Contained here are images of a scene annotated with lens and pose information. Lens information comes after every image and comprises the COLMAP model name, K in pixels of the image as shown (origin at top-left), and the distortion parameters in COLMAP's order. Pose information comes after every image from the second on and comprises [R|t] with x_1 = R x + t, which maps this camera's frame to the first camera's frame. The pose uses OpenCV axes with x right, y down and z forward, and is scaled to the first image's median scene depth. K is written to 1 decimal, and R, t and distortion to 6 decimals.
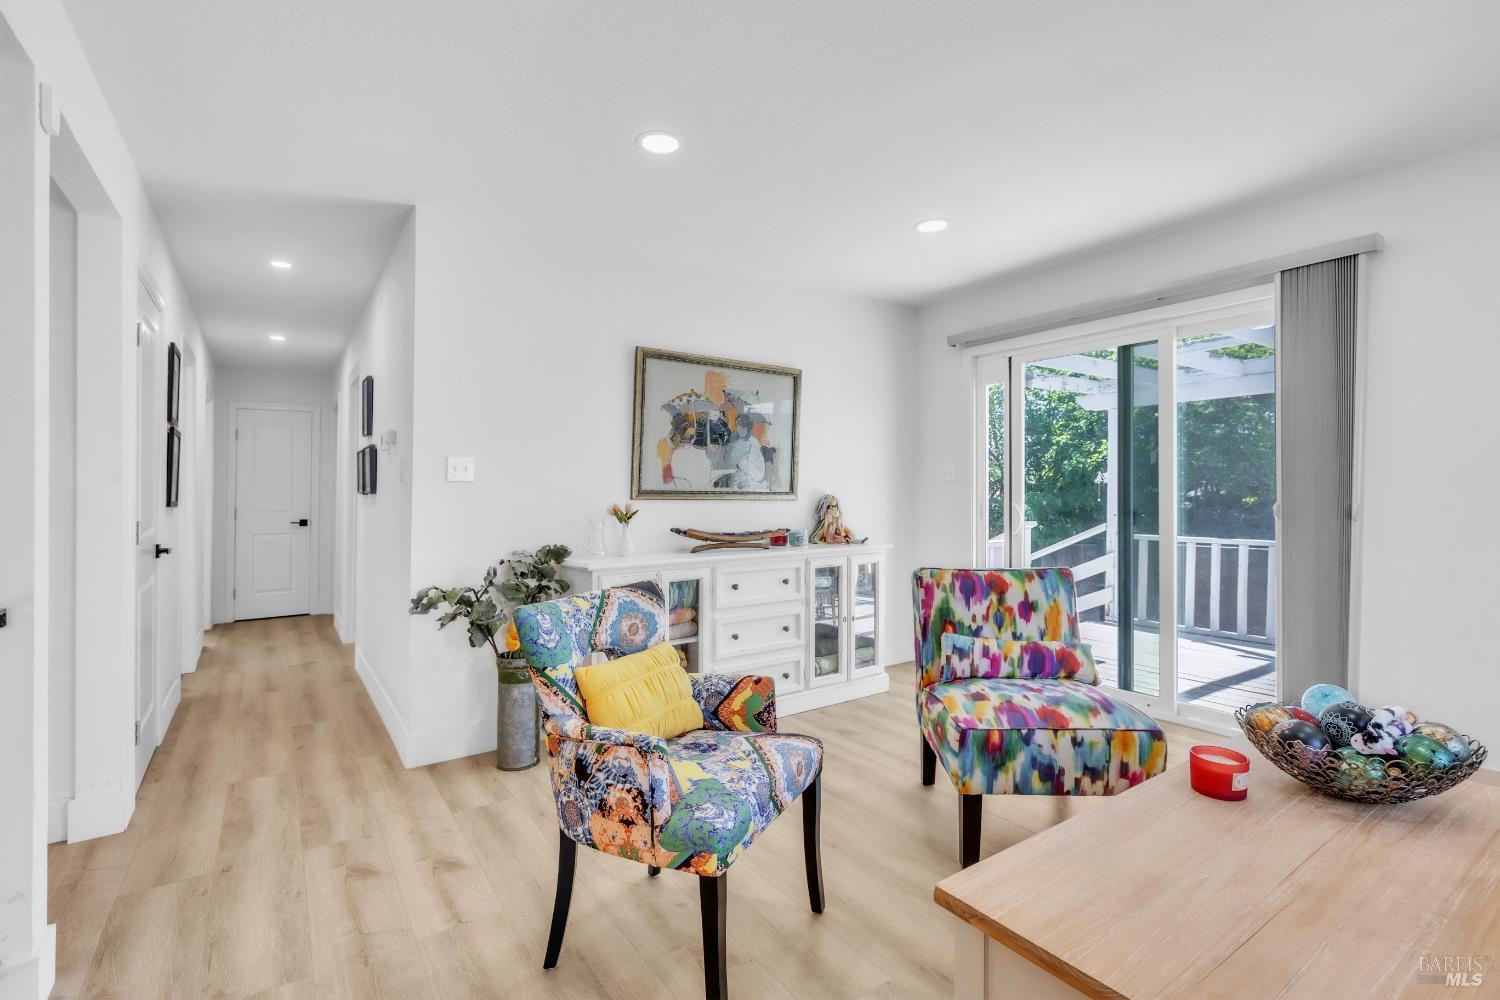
lens RADIAL K [[689.4, 0, 750.8], [0, 689.4, 491.2], [0, 0, 1]] dist [0.003419, 0.000316]
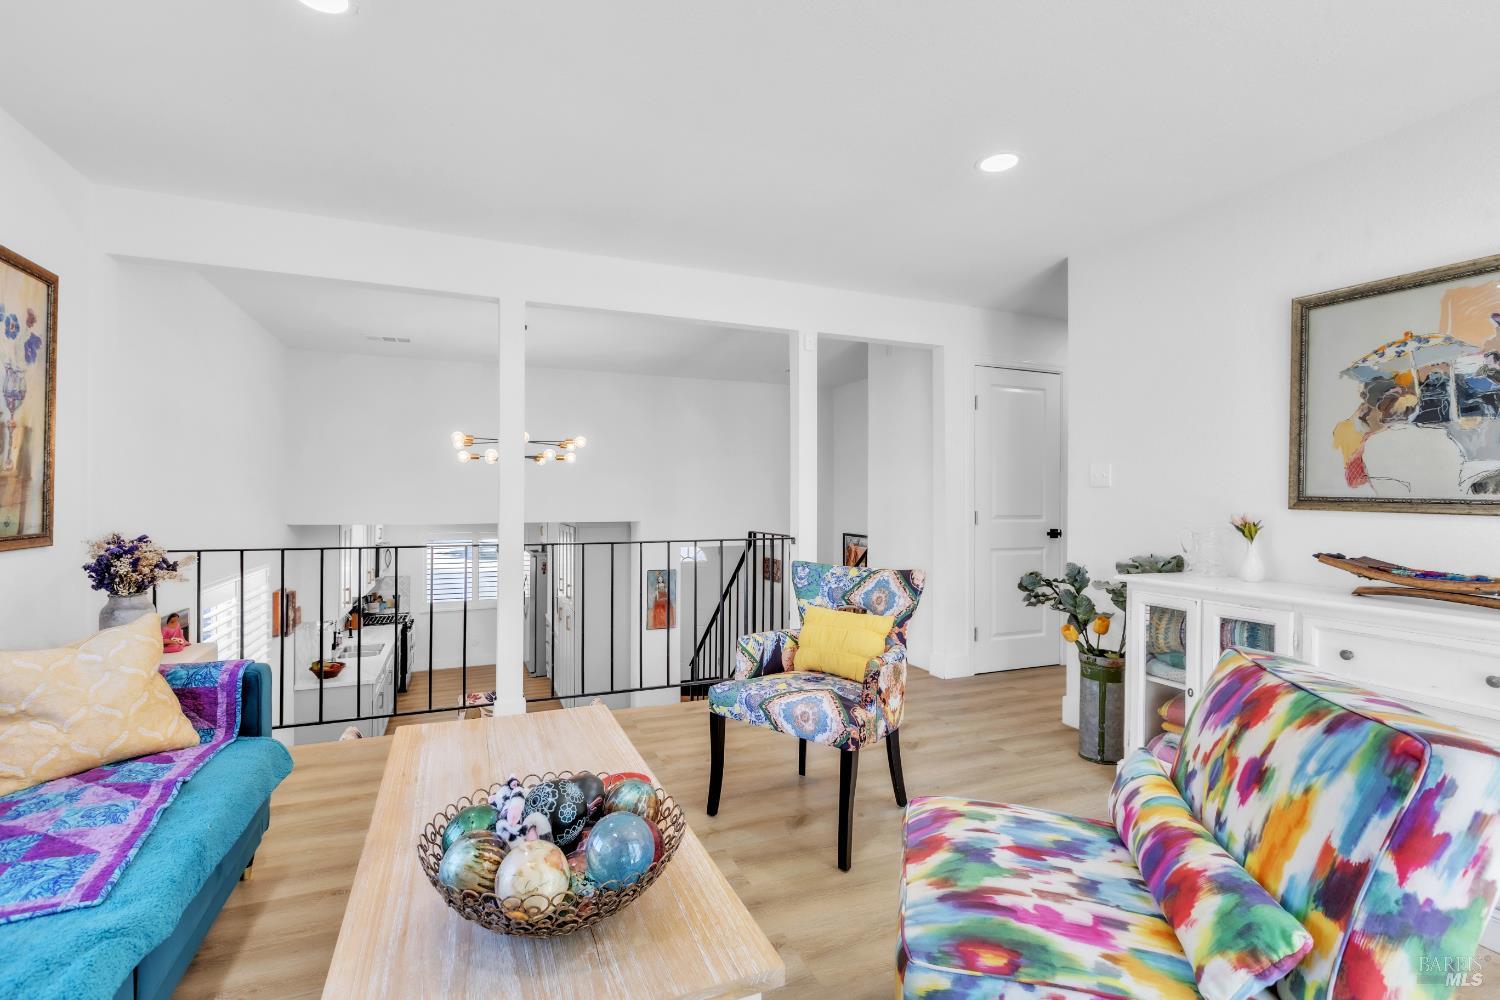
lens RADIAL K [[689.4, 0, 752.6], [0, 689.4, 495.1], [0, 0, 1]] dist [0.003419, 0.000316]
pose [[-0.201537, 0.007760, -0.979450, 0.648692], [-0.003582, 0.999956, 0.008659, -0.006850], [0.979474, 0.005254, -0.201501, 0.568518]]
